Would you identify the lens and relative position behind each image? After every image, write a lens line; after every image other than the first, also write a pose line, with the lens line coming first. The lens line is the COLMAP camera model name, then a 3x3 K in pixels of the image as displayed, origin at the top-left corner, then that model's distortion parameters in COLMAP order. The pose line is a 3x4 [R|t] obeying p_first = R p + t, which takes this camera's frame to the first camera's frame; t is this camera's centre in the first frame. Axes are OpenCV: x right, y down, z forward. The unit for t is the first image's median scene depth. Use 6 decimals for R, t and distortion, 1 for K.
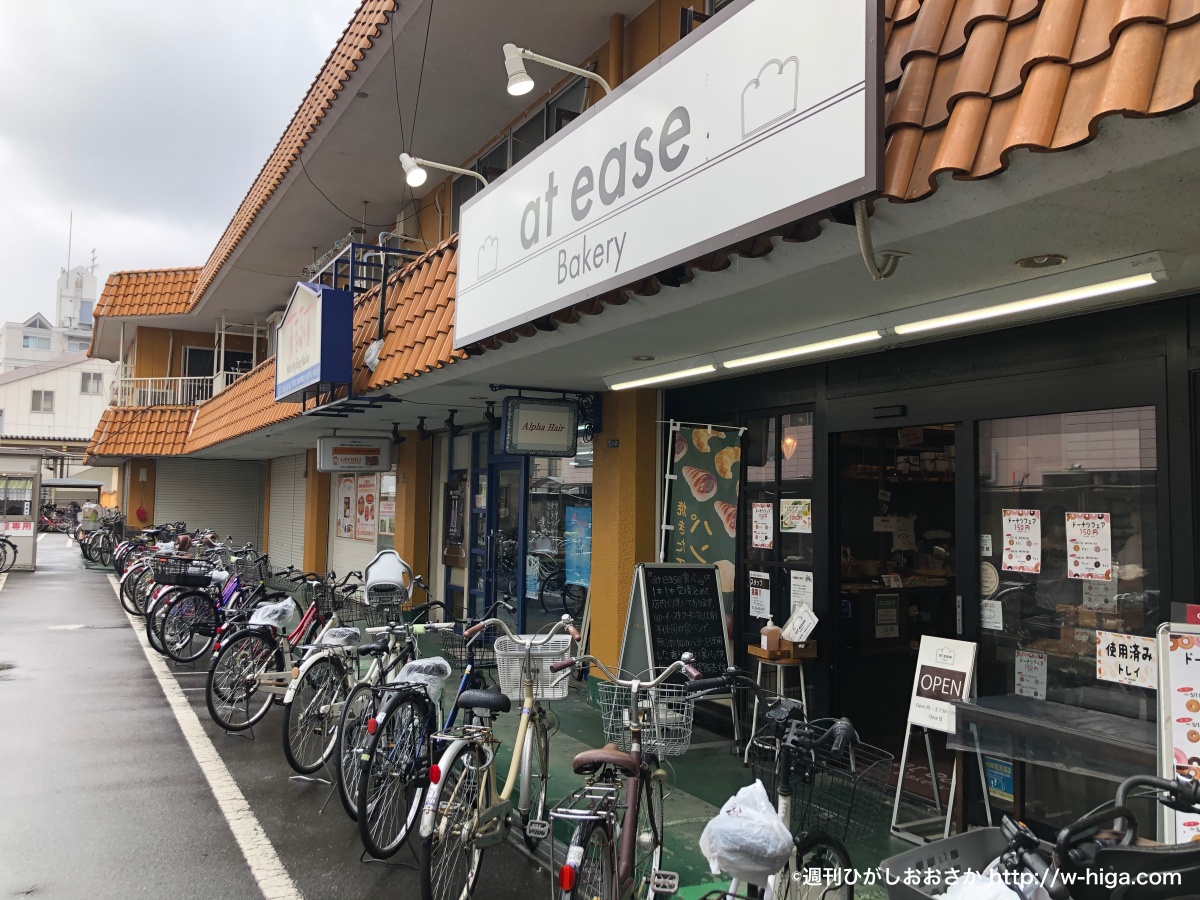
lens RADIAL K [[996.5, 0, 600.0], [0, 996.5, 450.0], [0, 0, 1]] dist [-0.002563, 0.000947]
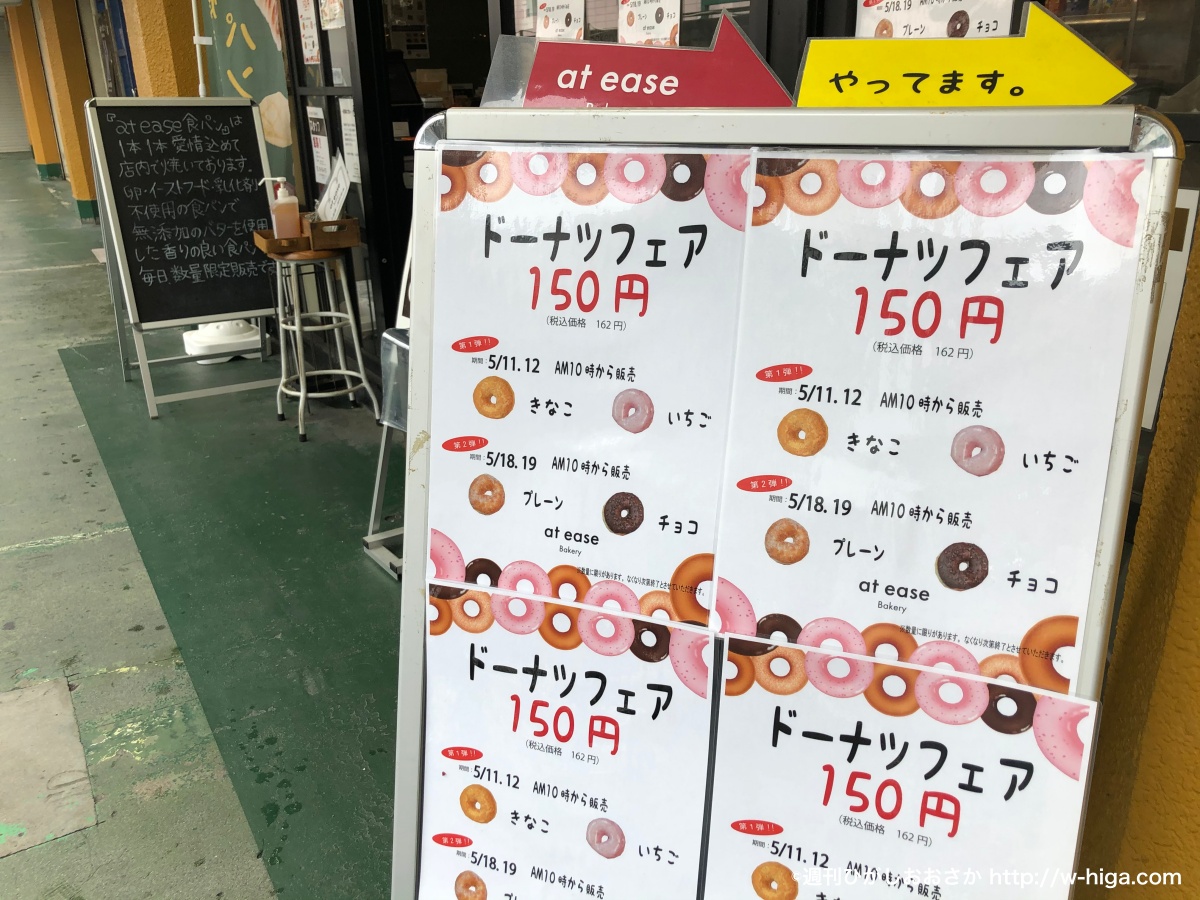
lens RADIAL K [[996.5, 0, 600.0], [0, 996.5, 450.0], [0, 0, 1]] dist [-0.002563, 0.000947]
pose [[0.998484, -0.052328, 0.017071, 0.320269], [0.041067, 0.914739, 0.401952, 0.079723], [-0.036648, -0.400642, 0.915502, 0.373268]]
